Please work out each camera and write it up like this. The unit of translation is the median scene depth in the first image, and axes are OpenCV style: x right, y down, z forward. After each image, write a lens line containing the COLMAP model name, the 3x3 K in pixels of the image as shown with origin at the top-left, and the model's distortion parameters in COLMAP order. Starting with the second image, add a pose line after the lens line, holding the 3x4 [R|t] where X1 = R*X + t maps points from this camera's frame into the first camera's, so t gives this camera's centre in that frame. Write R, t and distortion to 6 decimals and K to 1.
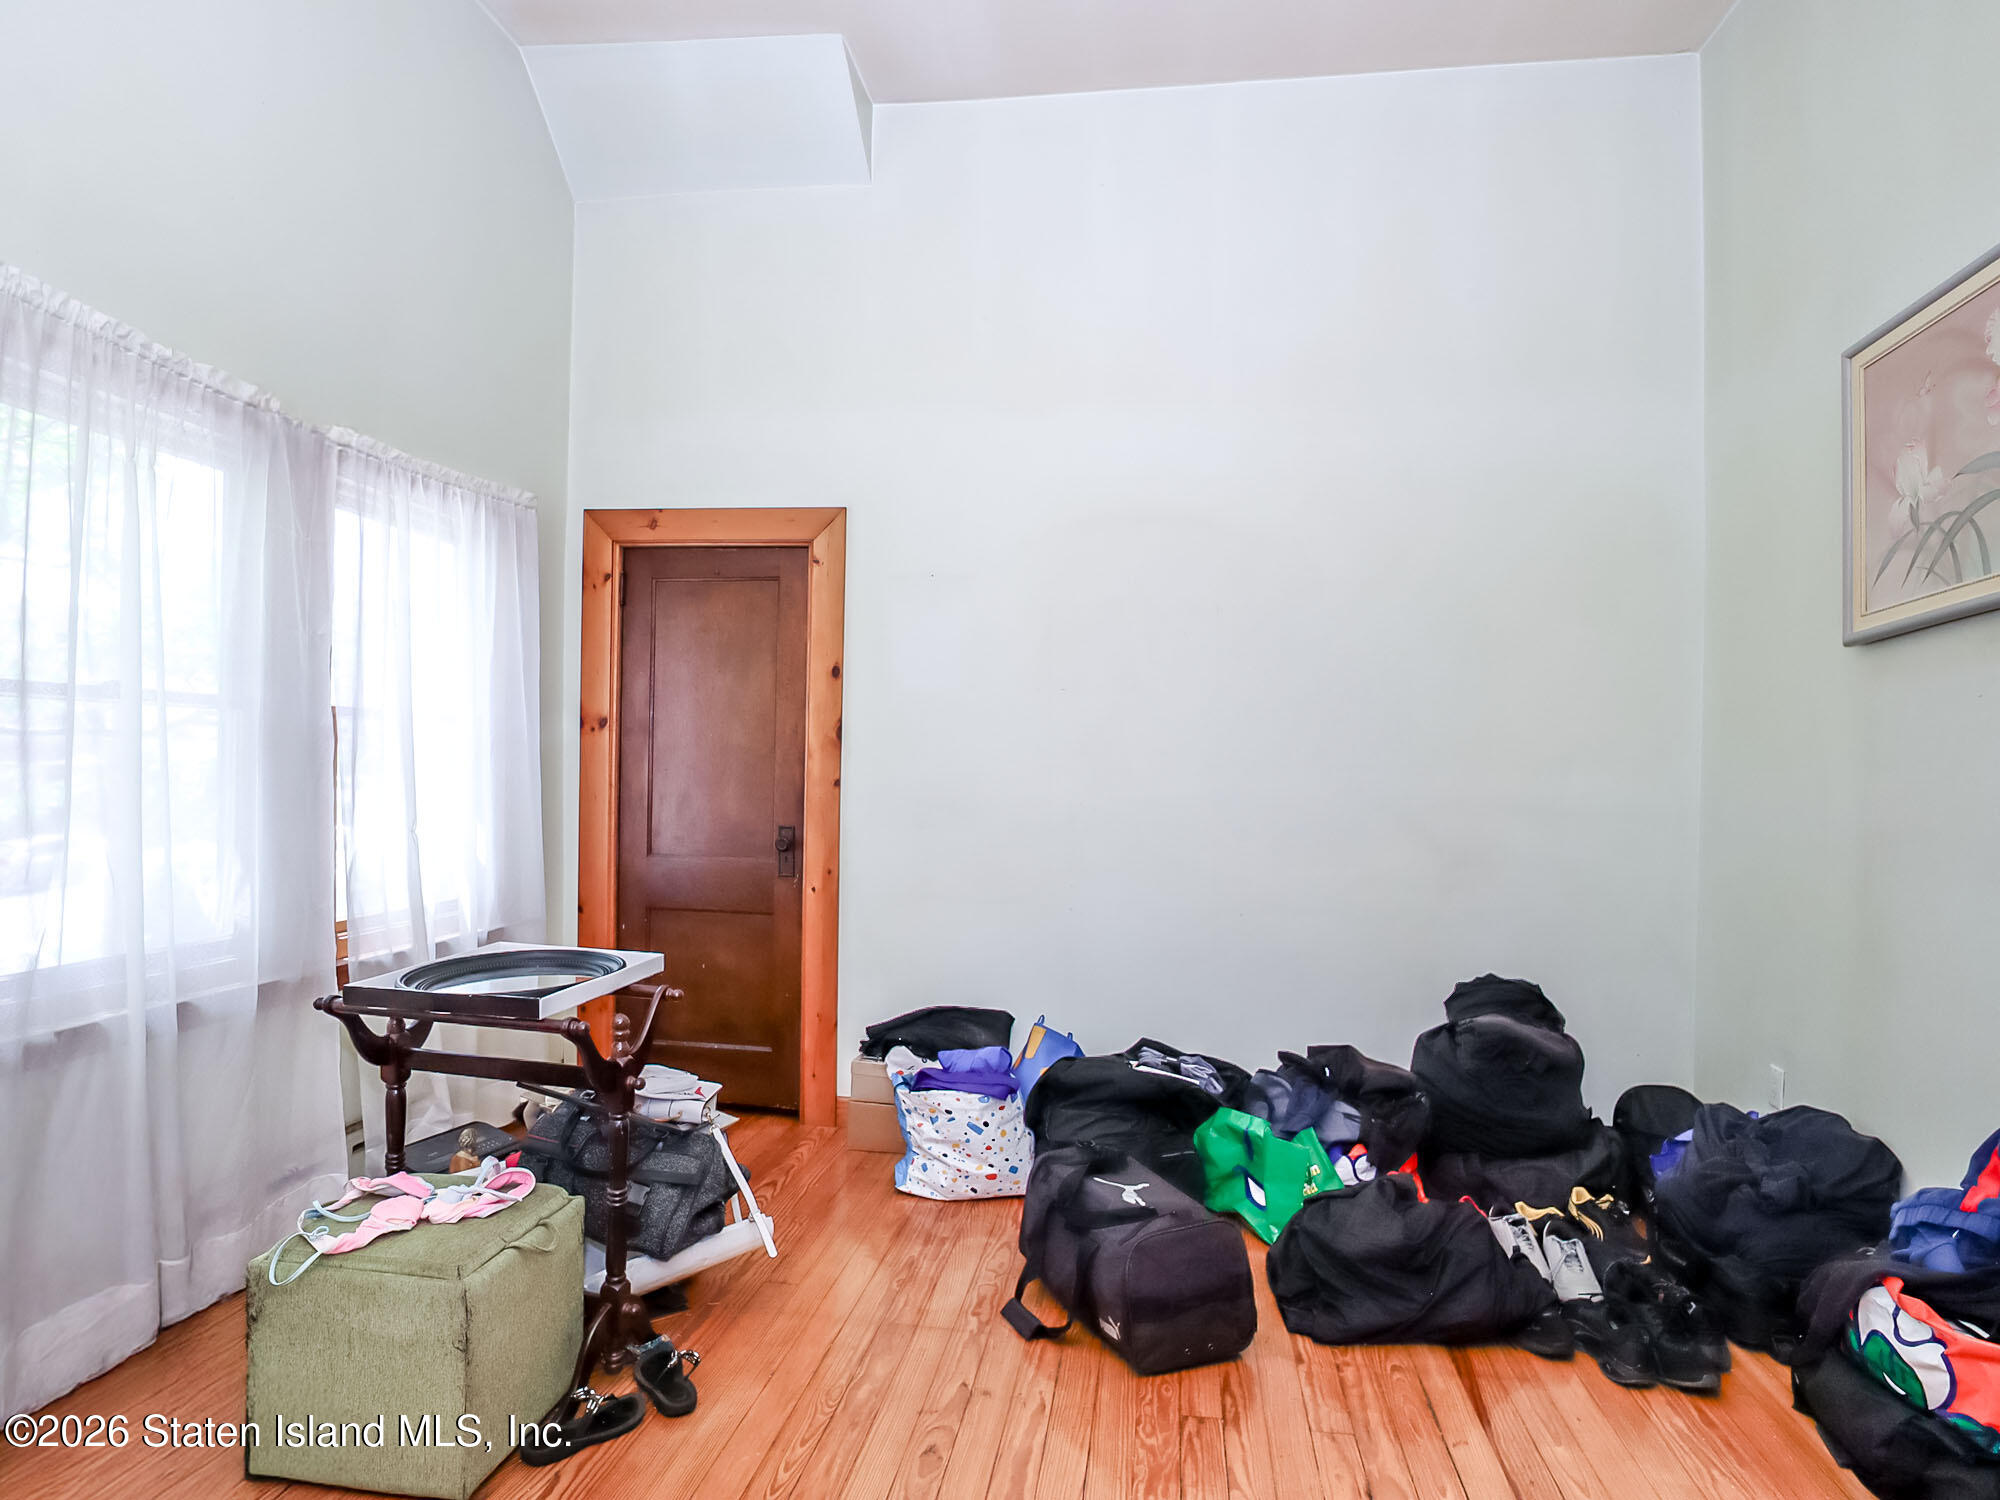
lens RADIAL K [[1161.0, 0, 1000.5], [0, 1161.0, 770.4], [0, 0, 1]] dist [-0.008871, 0.000771]
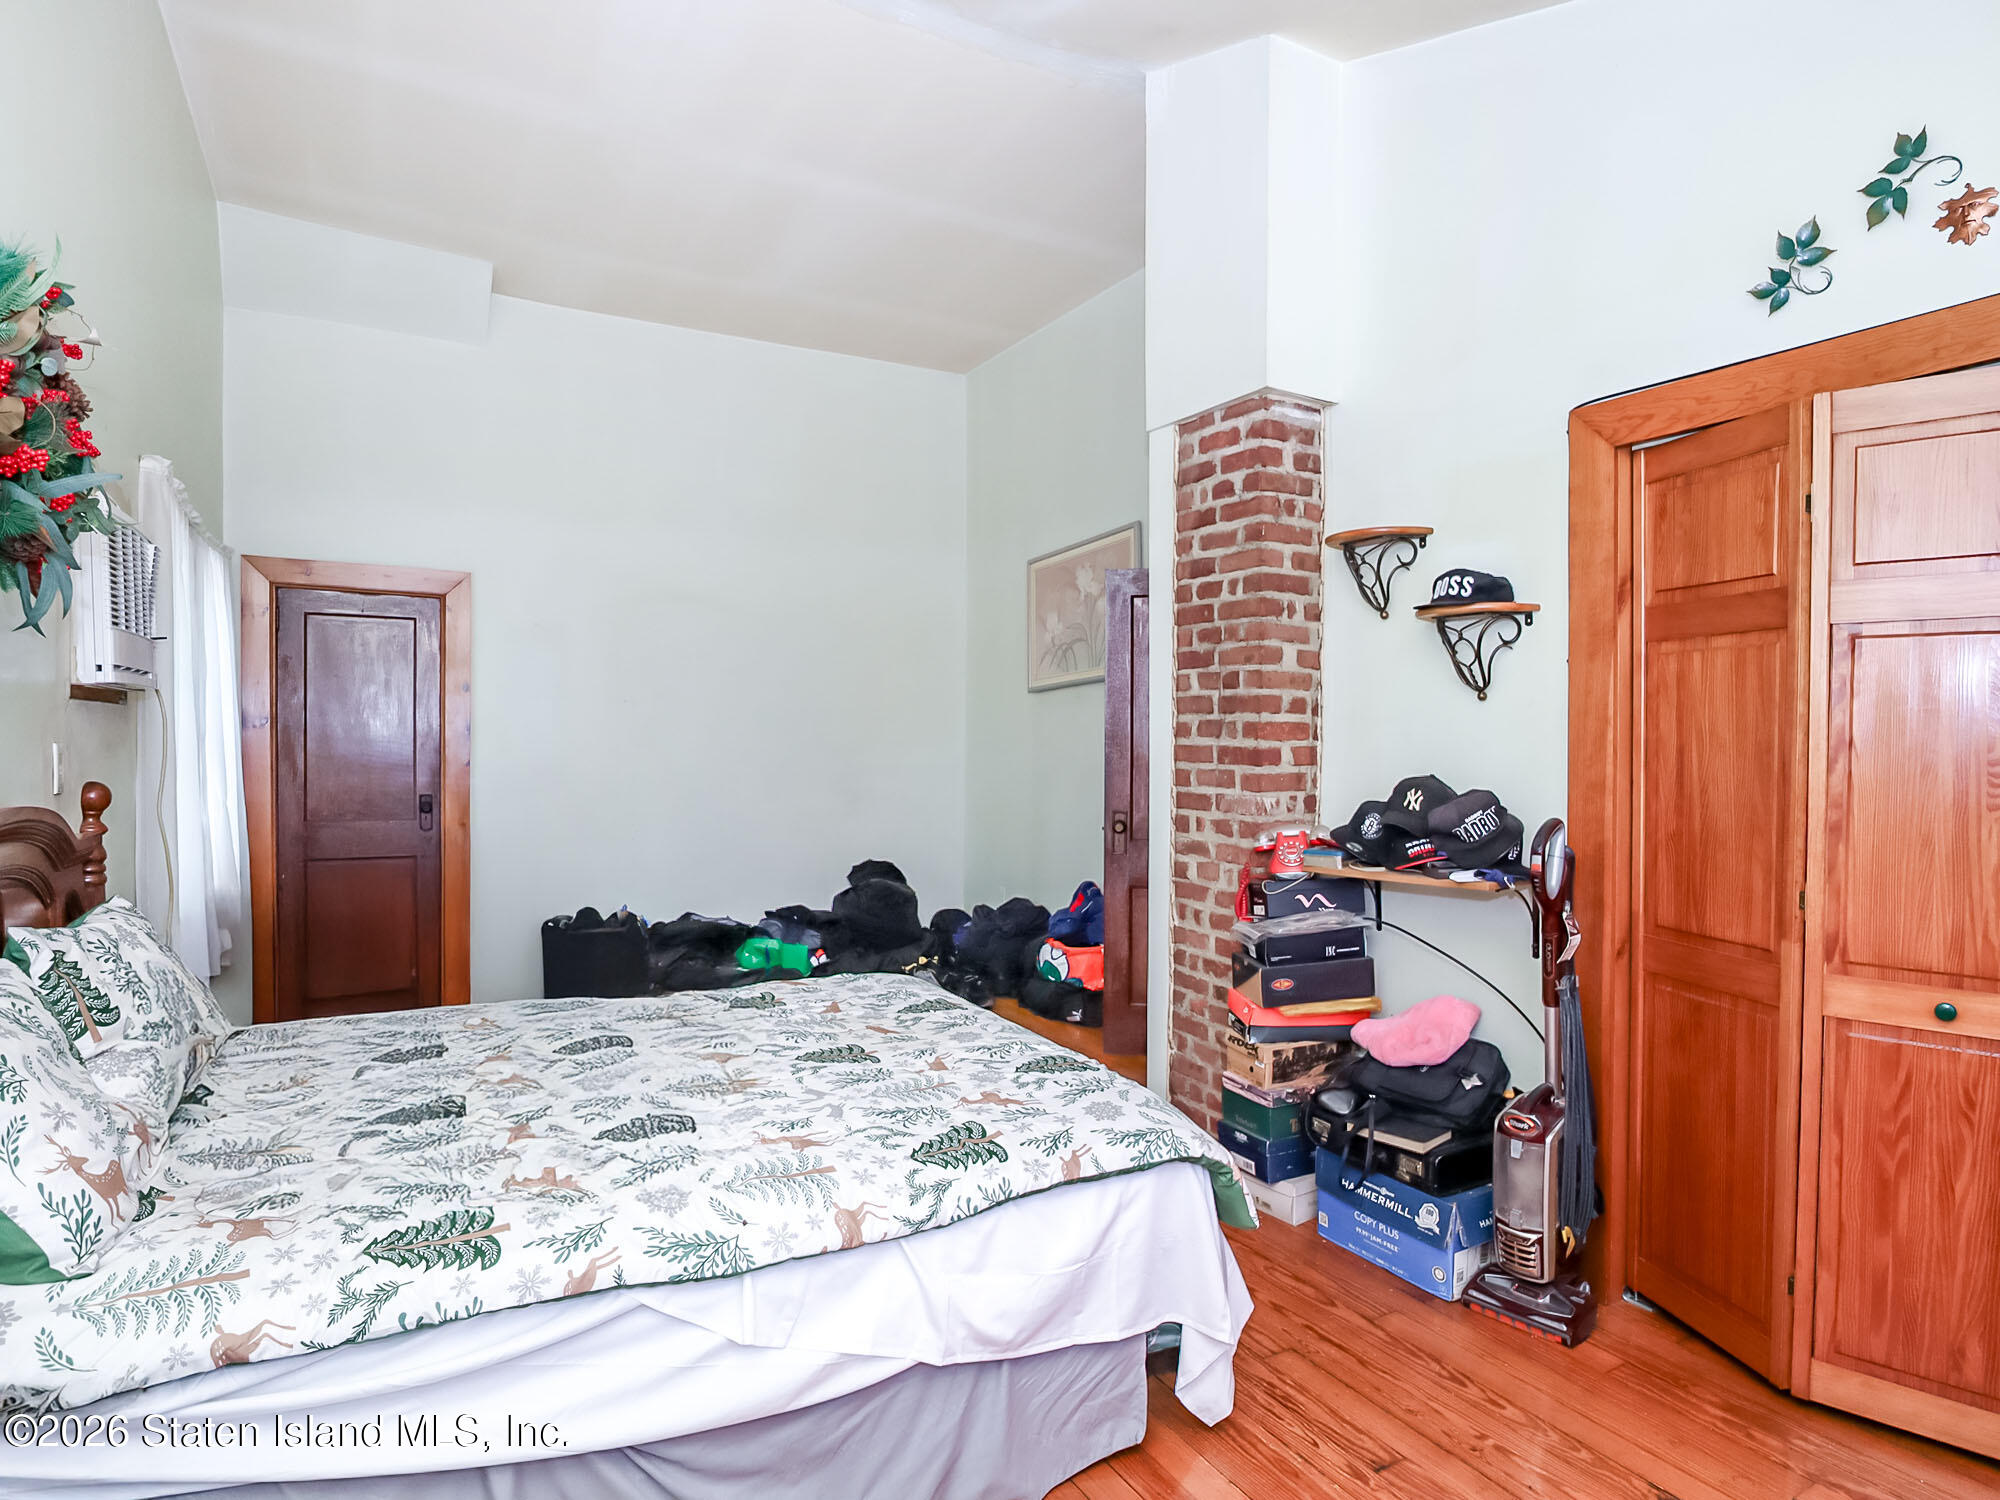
lens RADIAL K [[1161.0, 0, 1002.7], [0, 1161.0, 748.3], [0, 0, 1]] dist [-0.008871, 0.000771]
pose [[0.803029, -0.009978, 0.595857, -0.557970], [0.005344, 0.999940, 0.009543, -0.017560], [-0.595916, -0.004479, 0.803034, -0.667042]]
